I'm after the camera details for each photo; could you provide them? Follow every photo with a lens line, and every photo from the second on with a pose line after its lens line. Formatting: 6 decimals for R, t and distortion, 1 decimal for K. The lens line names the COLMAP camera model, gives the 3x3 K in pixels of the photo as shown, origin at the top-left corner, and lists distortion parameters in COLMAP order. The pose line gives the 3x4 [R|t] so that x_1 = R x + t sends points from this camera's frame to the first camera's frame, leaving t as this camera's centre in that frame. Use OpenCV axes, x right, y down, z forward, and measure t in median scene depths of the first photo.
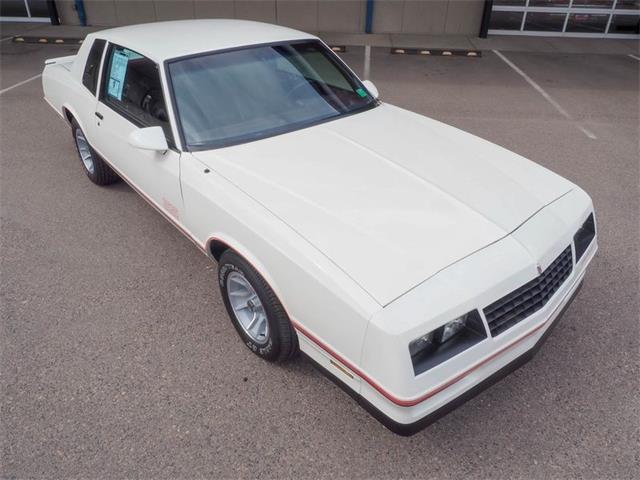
lens RADIAL K [[470.8, 0, 319.9], [0, 470.8, 239.6], [0, 0, 1]] dist [-0.009254, -0.002745]
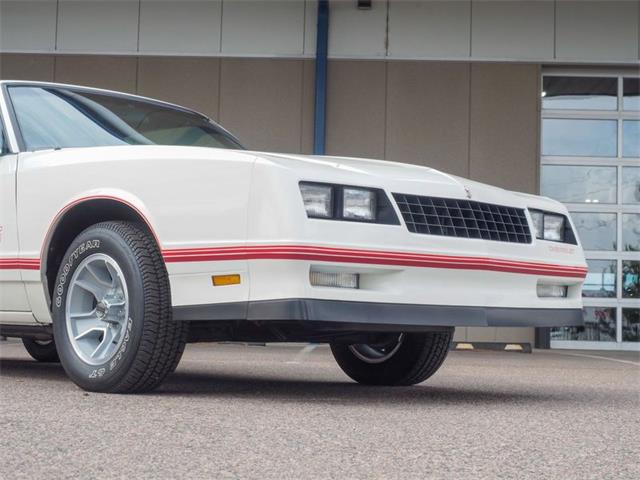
lens RADIAL K [[1268.6, 0, 318.8], [0, 1268.6, 253.8], [0, 0, 1]] dist [0.000826, -0.156404]
pose [[0.997161, 0.014091, 0.073969, 0.032550], [0.031933, 0.810494, -0.584876, 1.116402], [-0.068193, 0.585578, 0.807743, -0.556290]]
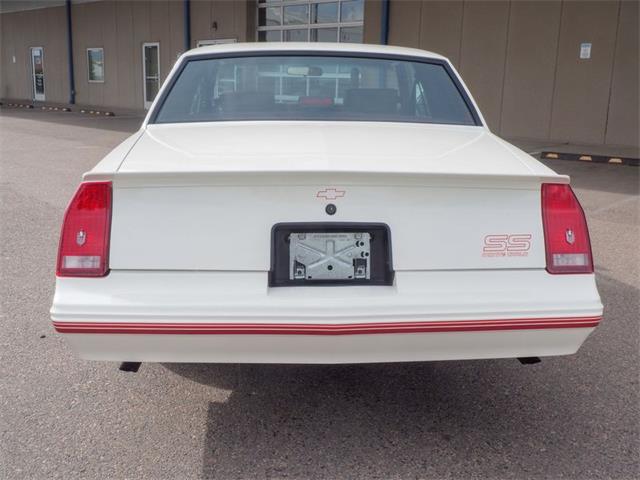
lens RADIAL K [[681.1, 0, 318.9], [0, 681.1, 237.7], [0, 0, 1]] dist [0.015726, -0.001412]
pose [[0.778745, 0.141292, -0.611223, 0.957440], [-0.338827, 0.914707, -0.220245, 0.216431], [0.527971, 0.378613, 0.760197, 0.194317]]
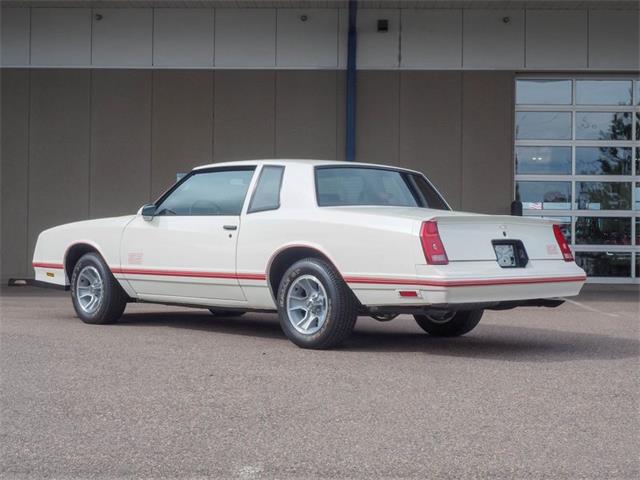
lens RADIAL K [[1120.7, 0, 321.8], [0, 1120.7, 251.1], [0, 0, 1]] dist [-0.004260, -0.025856]
pose [[0.997609, -0.005511, 0.068897, -0.195823], [0.041025, 0.849439, -0.526090, 1.552102], [-0.055624, 0.527659, 0.847633, -1.616300]]
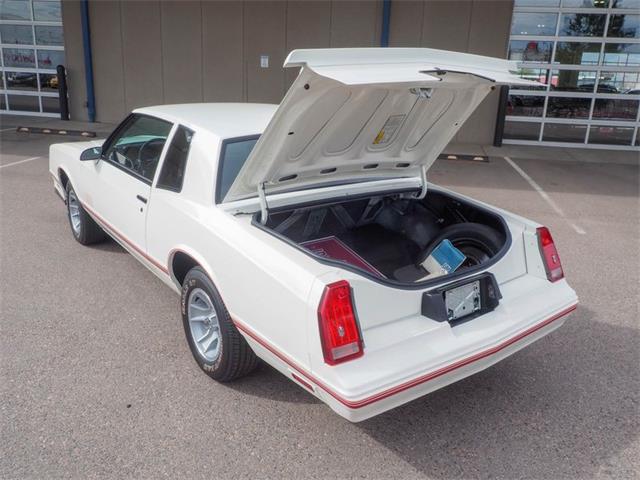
lens RADIAL K [[545.8, 0, 319.6], [0, 545.8, 236.4], [0, 0, 1]] dist [0.012061, -0.008590]
pose [[0.997001, 0.044803, -0.063107, 0.274130], [-0.059538, 0.964965, -0.255533, 0.208015], [0.049447, 0.258524, 0.964738, -0.161854]]
